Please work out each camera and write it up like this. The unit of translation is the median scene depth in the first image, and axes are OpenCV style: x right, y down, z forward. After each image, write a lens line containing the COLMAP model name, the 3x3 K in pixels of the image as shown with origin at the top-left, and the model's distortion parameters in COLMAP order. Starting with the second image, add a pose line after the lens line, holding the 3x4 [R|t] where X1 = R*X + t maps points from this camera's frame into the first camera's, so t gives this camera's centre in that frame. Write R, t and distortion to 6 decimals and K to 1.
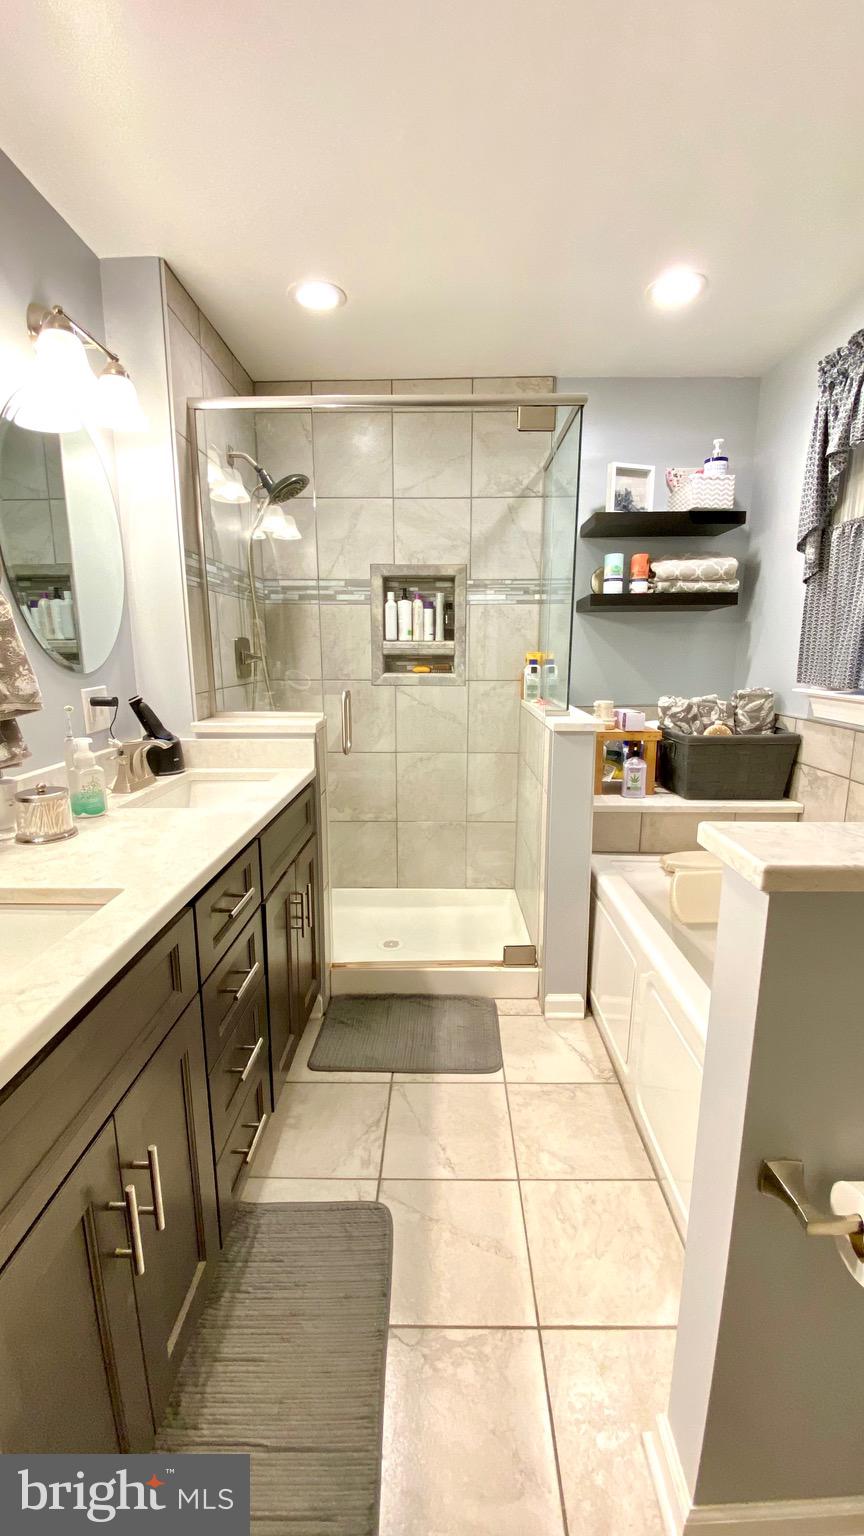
lens RADIAL K [[618.6, 0, 436.8], [0, 618.6, 770.8], [0, 0, 1]] dist [0.043250, -0.032794]
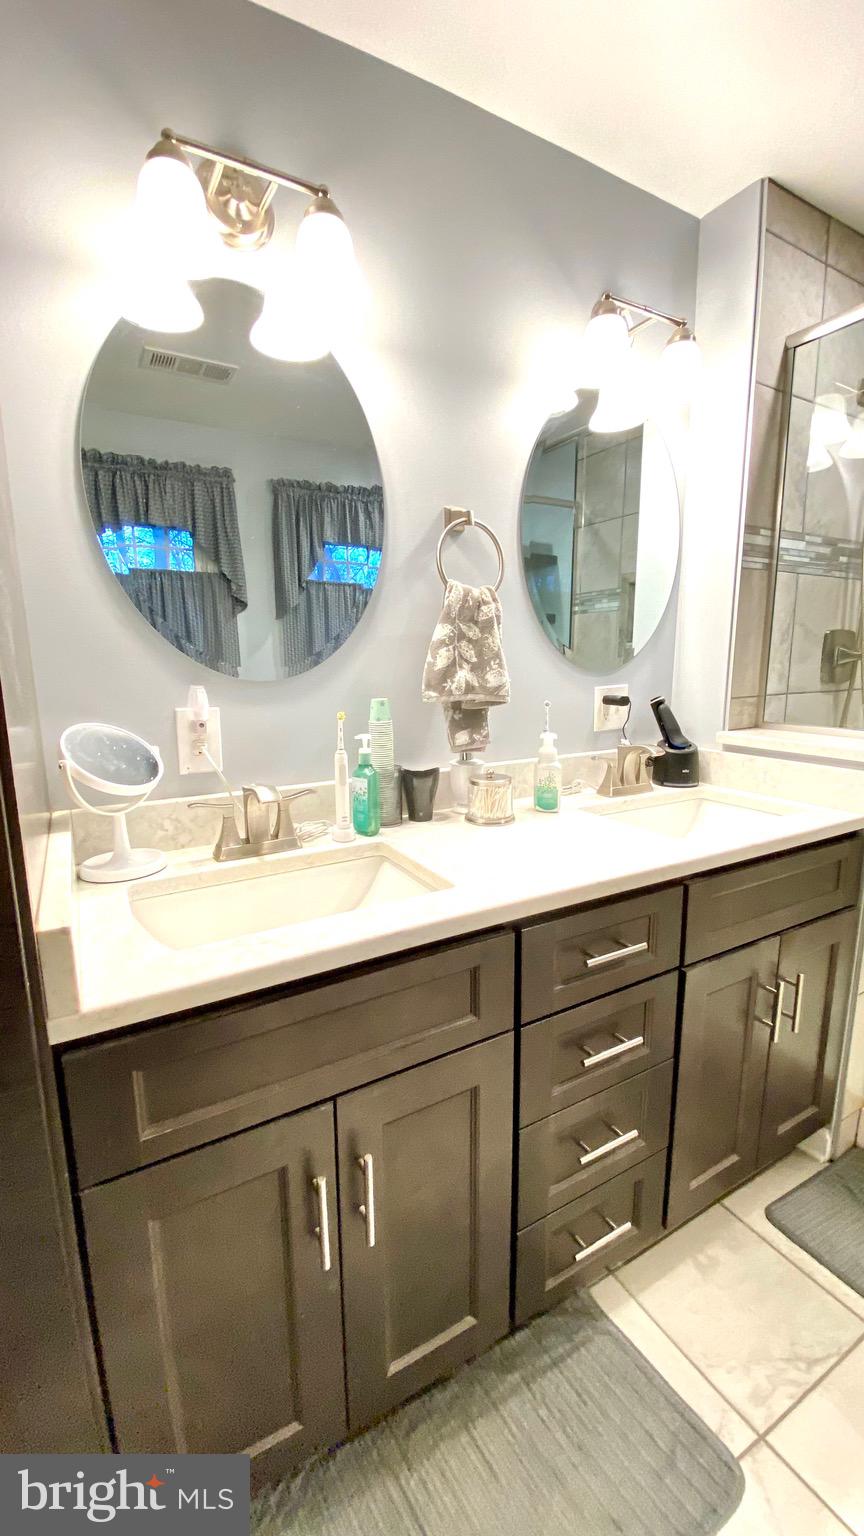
lens RADIAL K [[618.6, 0, 436.8], [0, 618.6, 770.8], [0, 0, 1]] dist [0.043250, -0.032794]
pose [[0.508098, 0.154102, -0.847401, 0.169777], [-0.162027, 0.983400, 0.081683, -0.038813], [0.845922, 0.095799, 0.524632, 0.282924]]
